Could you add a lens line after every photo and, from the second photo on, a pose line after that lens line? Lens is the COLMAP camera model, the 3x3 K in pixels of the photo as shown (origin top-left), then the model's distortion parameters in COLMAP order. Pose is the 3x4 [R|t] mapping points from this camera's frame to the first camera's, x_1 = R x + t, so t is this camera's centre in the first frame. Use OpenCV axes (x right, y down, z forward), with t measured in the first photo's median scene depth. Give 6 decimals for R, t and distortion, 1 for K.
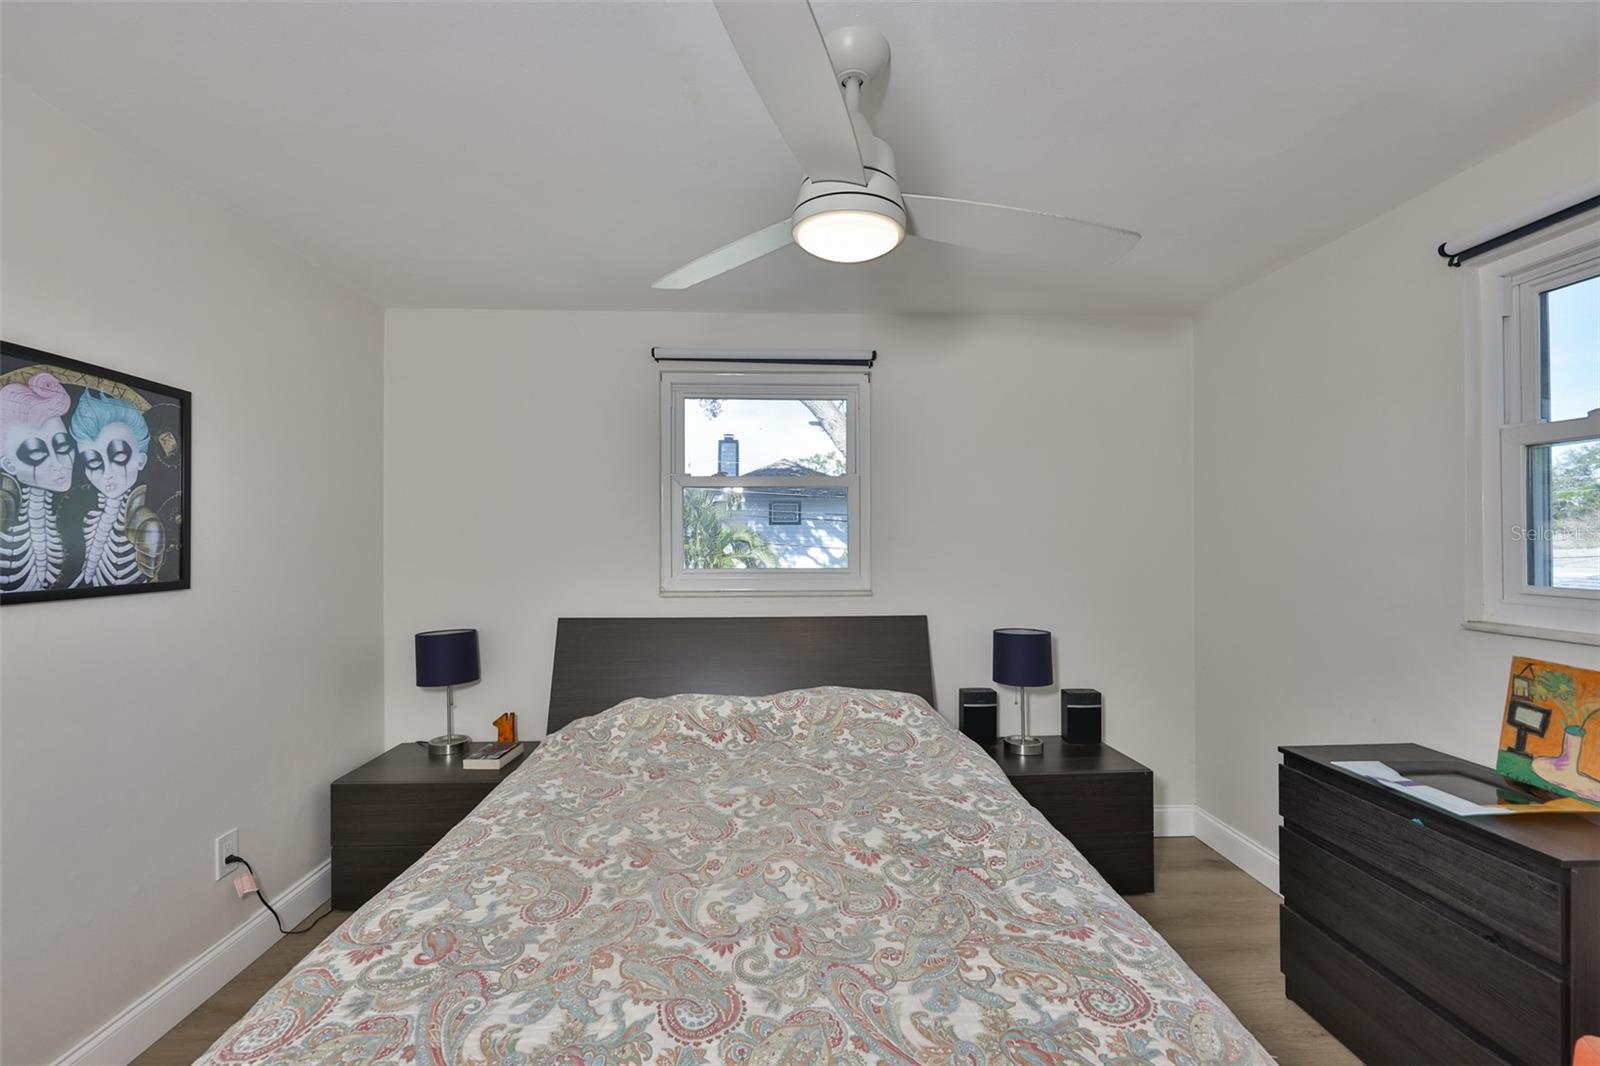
lens RADIAL K [[680.8, 0, 798.7], [0, 680.8, 536.8], [0, 0, 1]] dist [-0.002507, -0.000004]
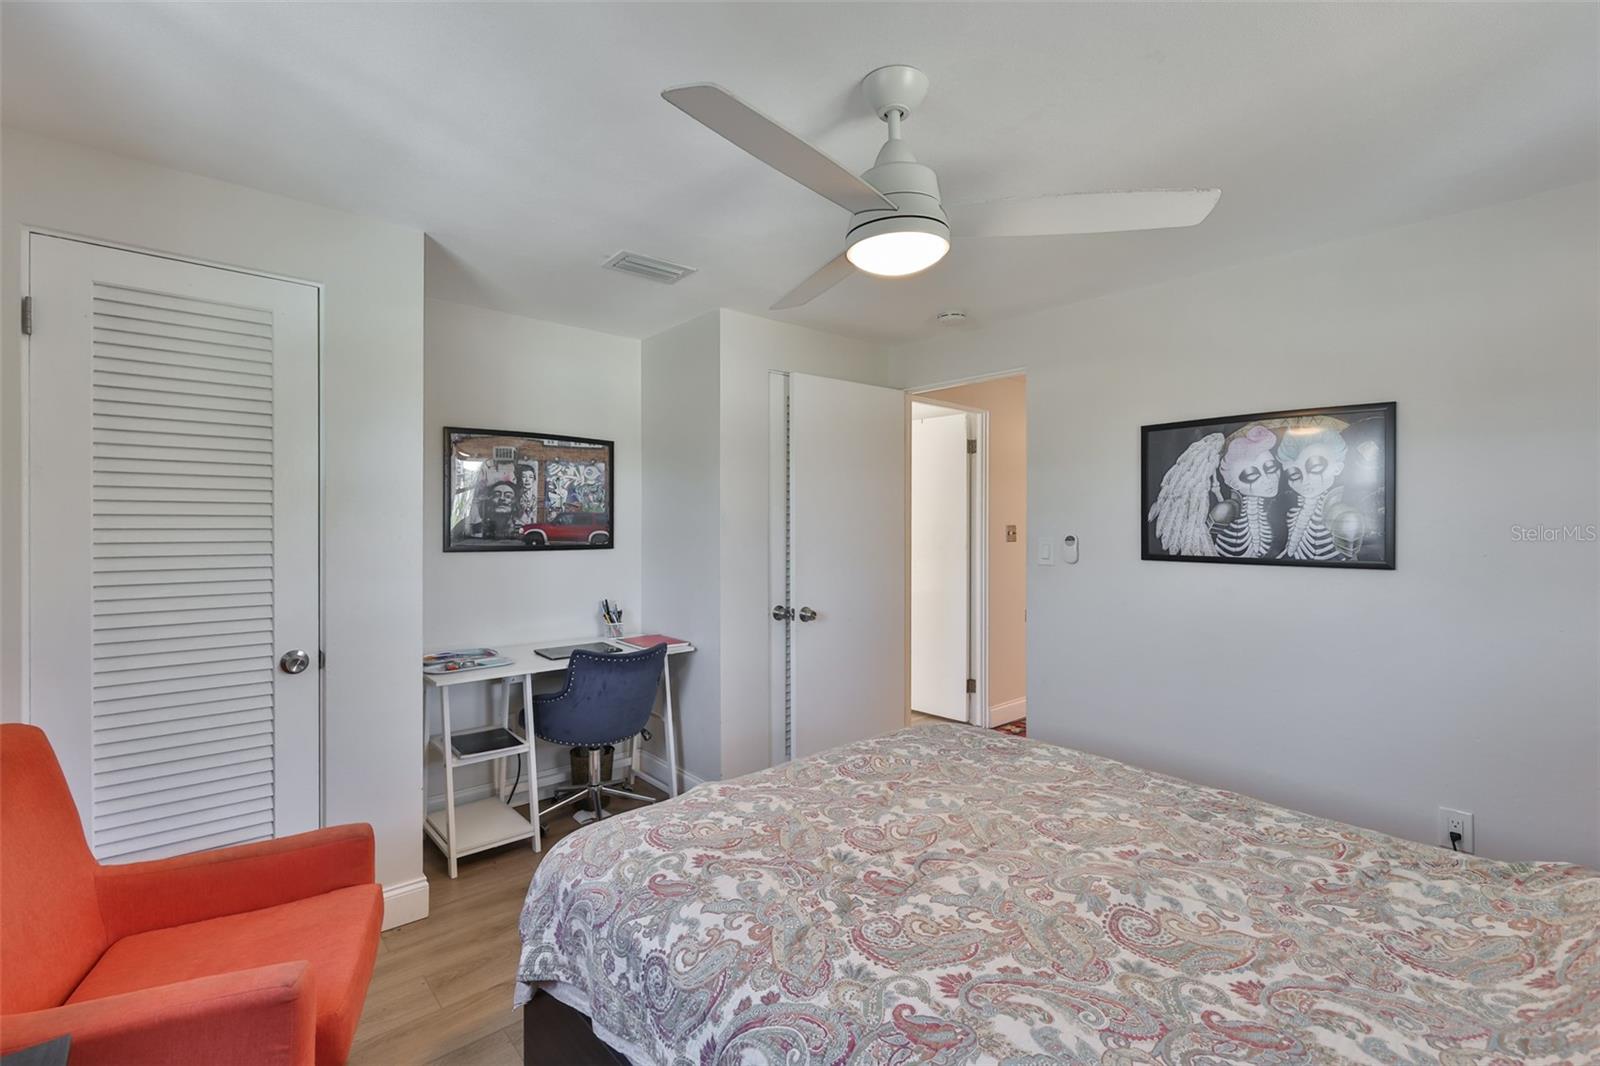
lens RADIAL K [[680.8, 0, 798.7], [0, 680.8, 536.8], [0, 0, 1]] dist [-0.002507, -0.000004]
pose [[-0.771919, 0.008299, -0.635667, 0.736406], [-0.000815, 0.999901, 0.014044, 0.004757], [0.635721, 0.011360, -0.771835, 1.446385]]
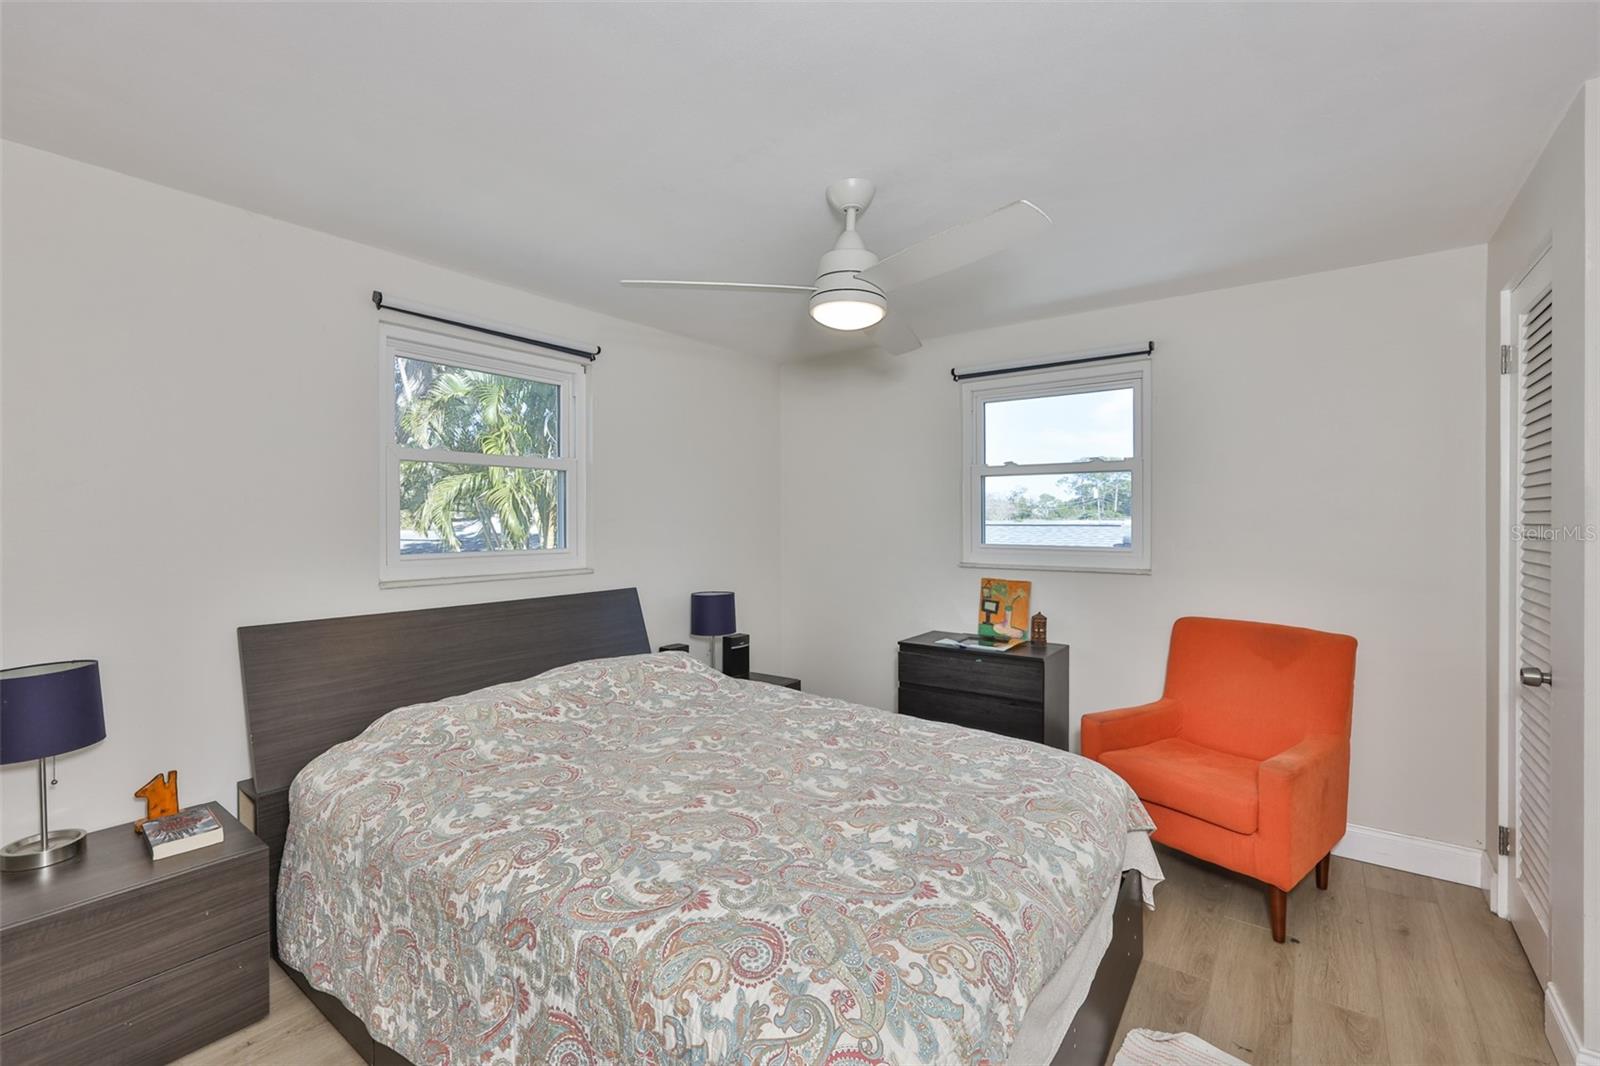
lens RADIAL K [[681.2, 0, 786.0], [0, 681.2, 529.3], [0, 0, 1]] dist [-0.001918, -0.000010]
pose [[0.639494, -0.008139, 0.768753, -0.948056], [-0.003725, 0.999899, 0.013684, 0.001441], [-0.768787, -0.011614, 0.639399, 0.138572]]
